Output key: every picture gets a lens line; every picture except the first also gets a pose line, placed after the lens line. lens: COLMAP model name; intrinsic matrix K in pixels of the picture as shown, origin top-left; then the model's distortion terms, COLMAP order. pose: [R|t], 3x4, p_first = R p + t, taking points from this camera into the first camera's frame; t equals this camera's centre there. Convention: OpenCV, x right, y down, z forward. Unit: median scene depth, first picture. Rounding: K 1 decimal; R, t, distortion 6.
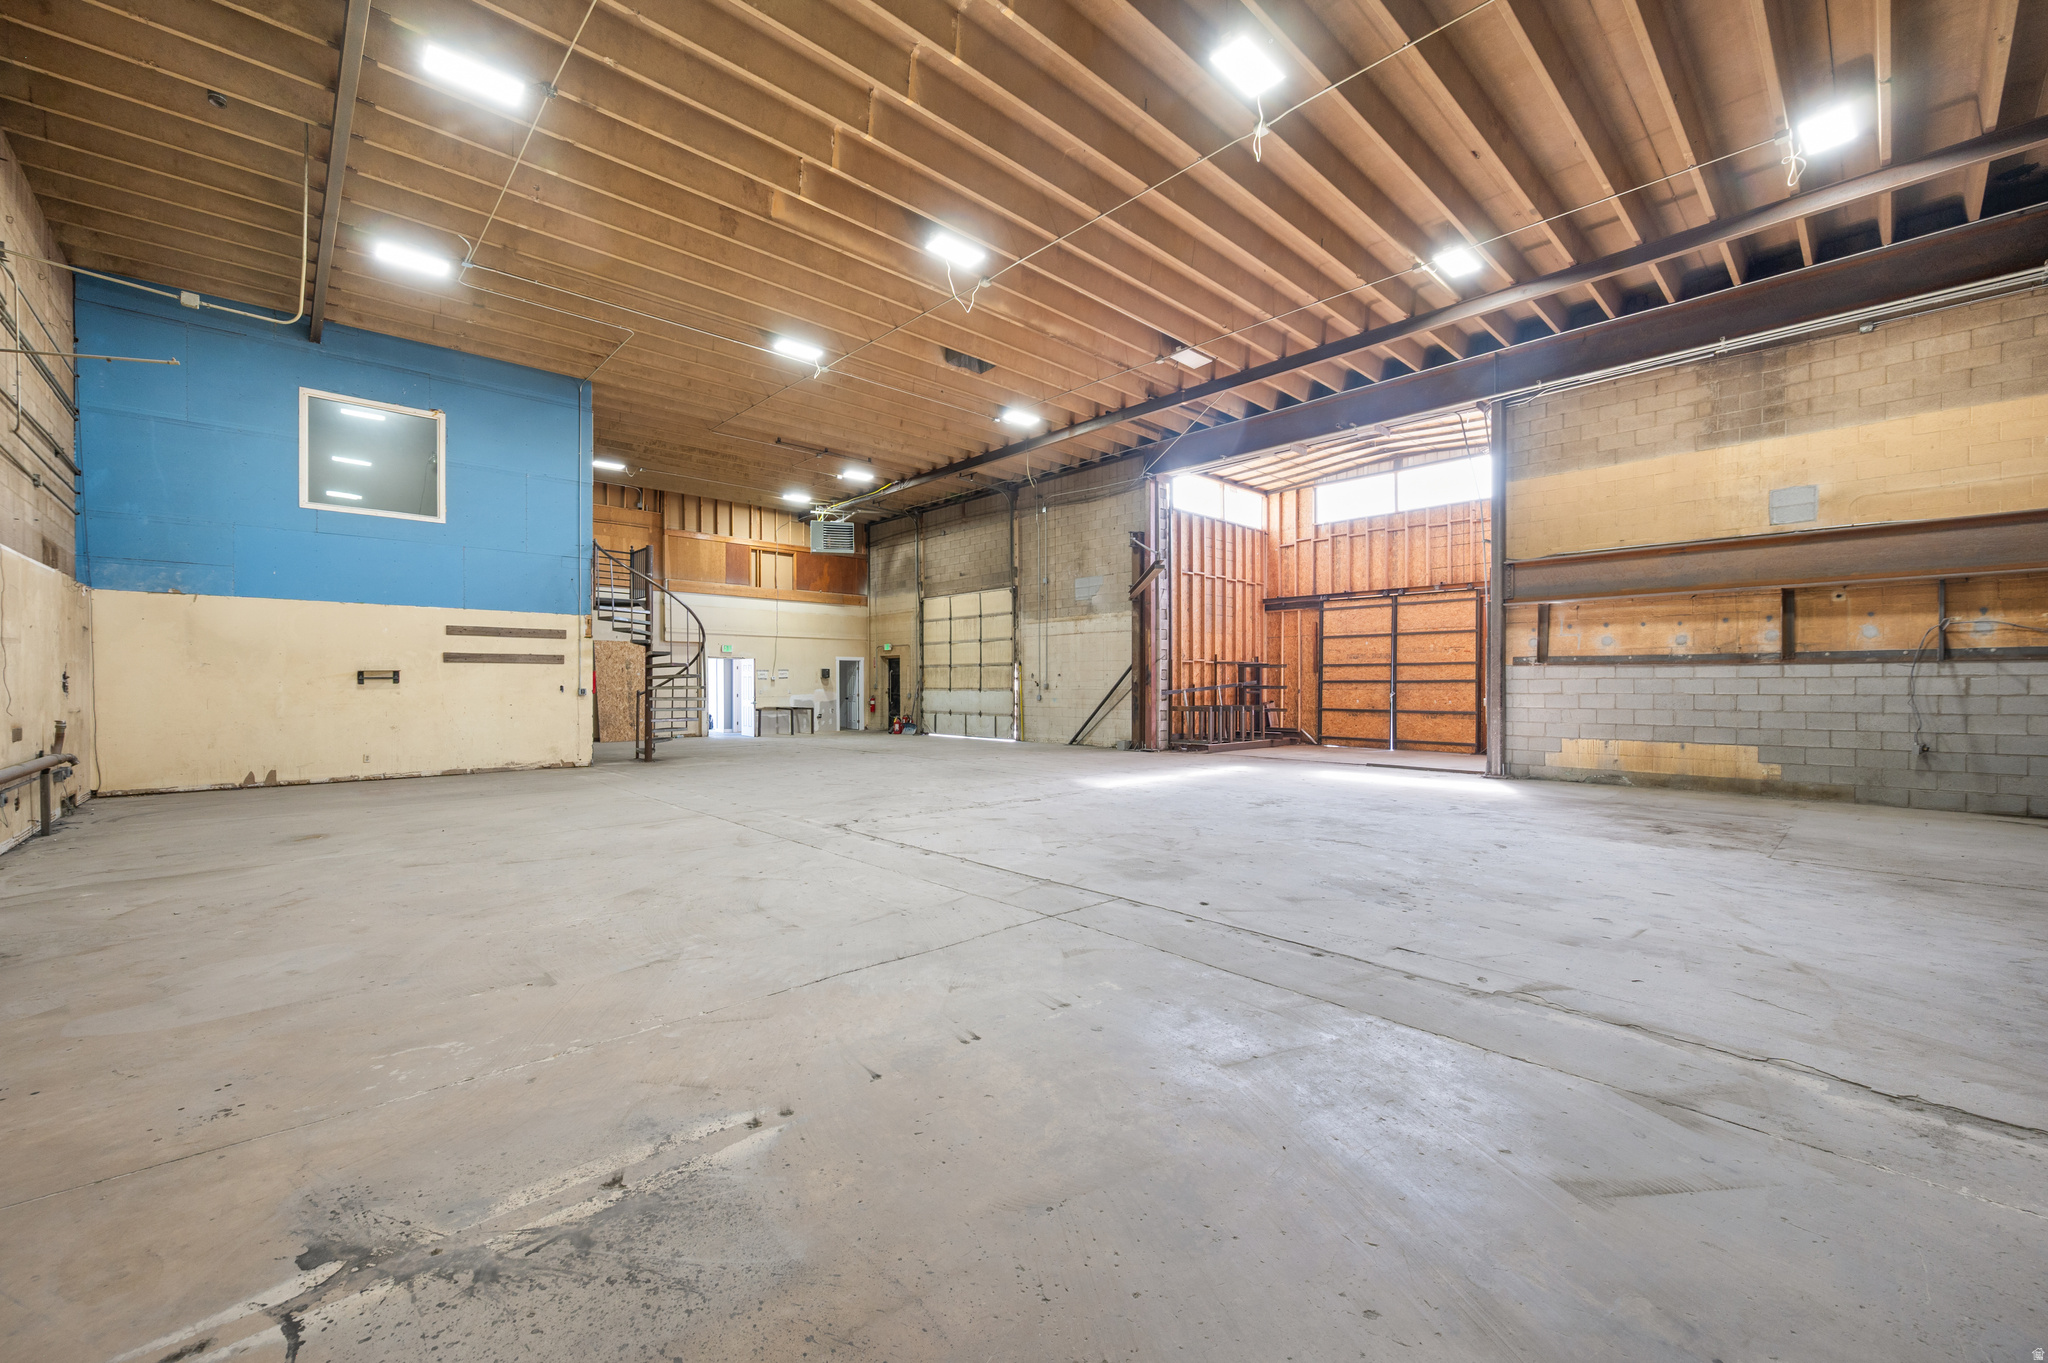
lens RADIAL K [[807.7, 0, 1031.9], [0, 807.7, 682.2], [0, 0, 1]] dist [-0.002121, -0.000240]
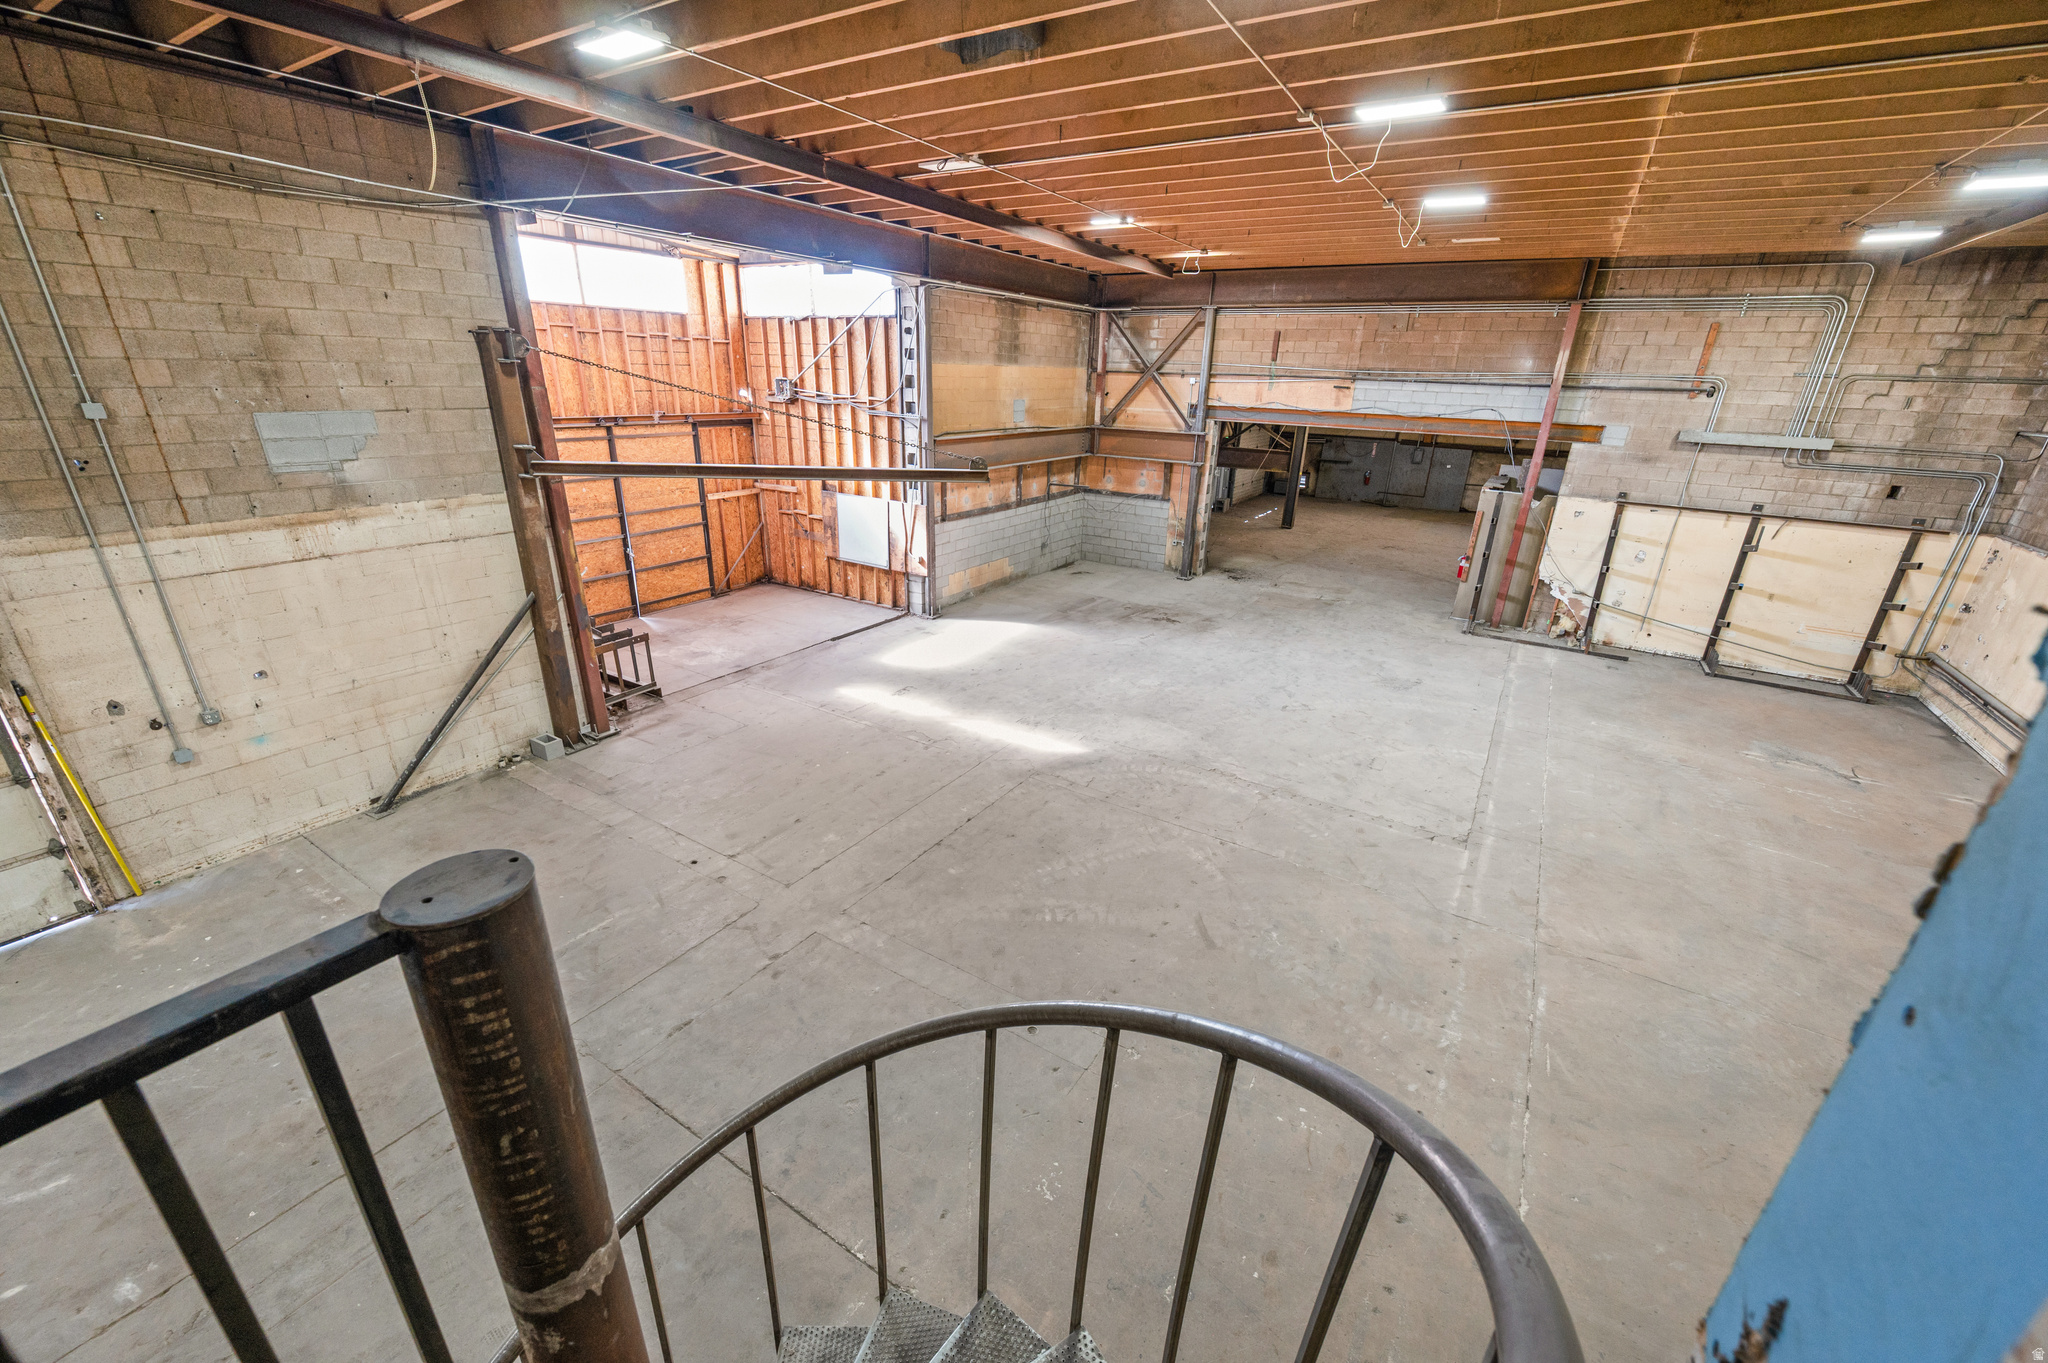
lens RADIAL K [[807.7, 0, 1031.9], [0, 807.7, 682.2], [0, 0, 1]] dist [-0.002121, -0.000240]
pose [[-0.254390, -0.354926, 0.899618, -0.469685], [-0.034168, 0.932939, 0.358410, -0.180303], [-0.966498, 0.060438, -0.249457, 0.869472]]
